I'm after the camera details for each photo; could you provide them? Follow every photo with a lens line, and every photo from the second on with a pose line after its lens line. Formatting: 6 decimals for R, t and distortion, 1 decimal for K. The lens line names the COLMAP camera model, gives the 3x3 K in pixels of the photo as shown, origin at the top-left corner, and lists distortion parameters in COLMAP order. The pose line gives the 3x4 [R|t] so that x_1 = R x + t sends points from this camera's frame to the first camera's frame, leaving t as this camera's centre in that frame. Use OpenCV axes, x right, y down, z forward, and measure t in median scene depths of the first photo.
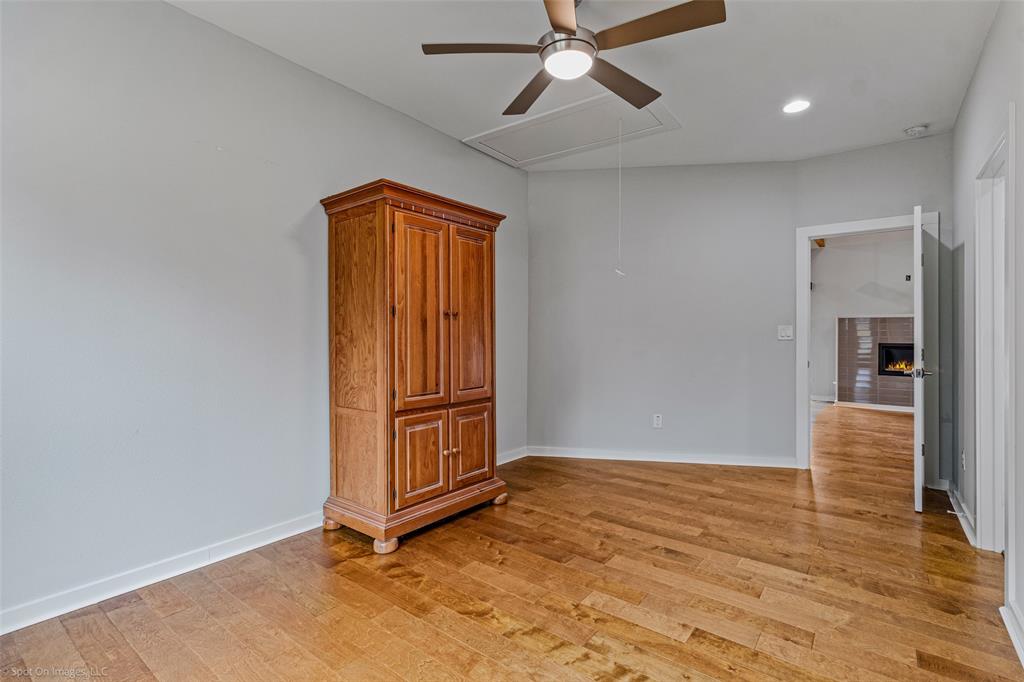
lens RADIAL K [[485.6, 0, 511.6], [0, 485.6, 341.5], [0, 0, 1]] dist [0.002182, -0.000293]
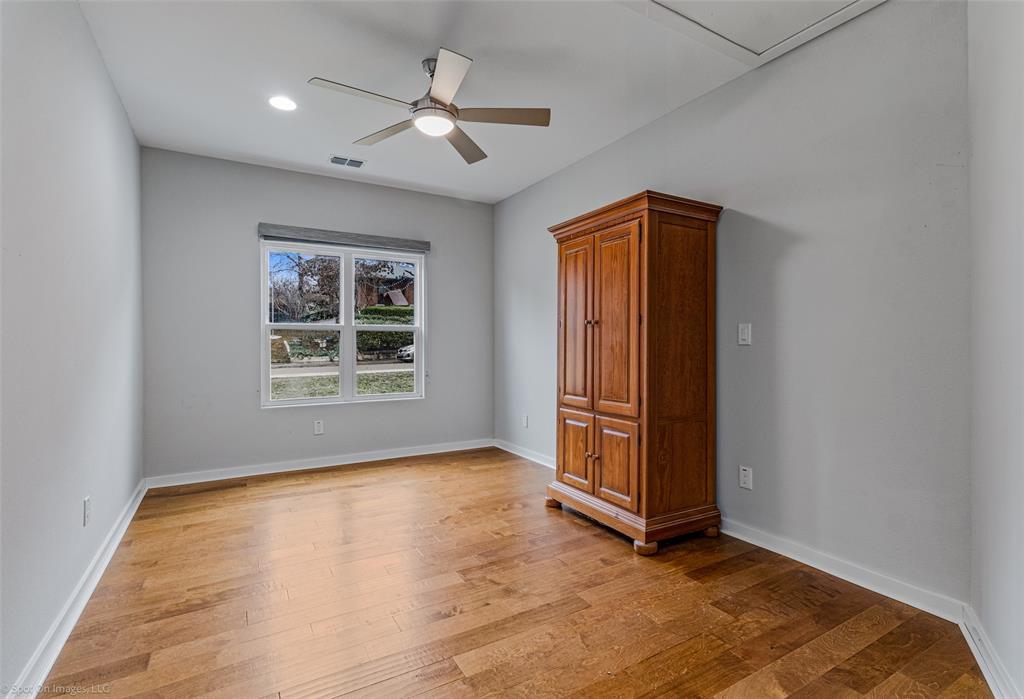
lens RADIAL K [[482.9, 0, 511.6], [0, 482.9, 341.4], [0, 0, 1]] dist [0.000622, 0.000279]
pose [[-0.368054, -0.000822, -0.929804, 0.901022], [-0.015911, 0.999859, 0.005415, -0.017825], [0.929668, 0.016787, -0.368015, 1.231441]]
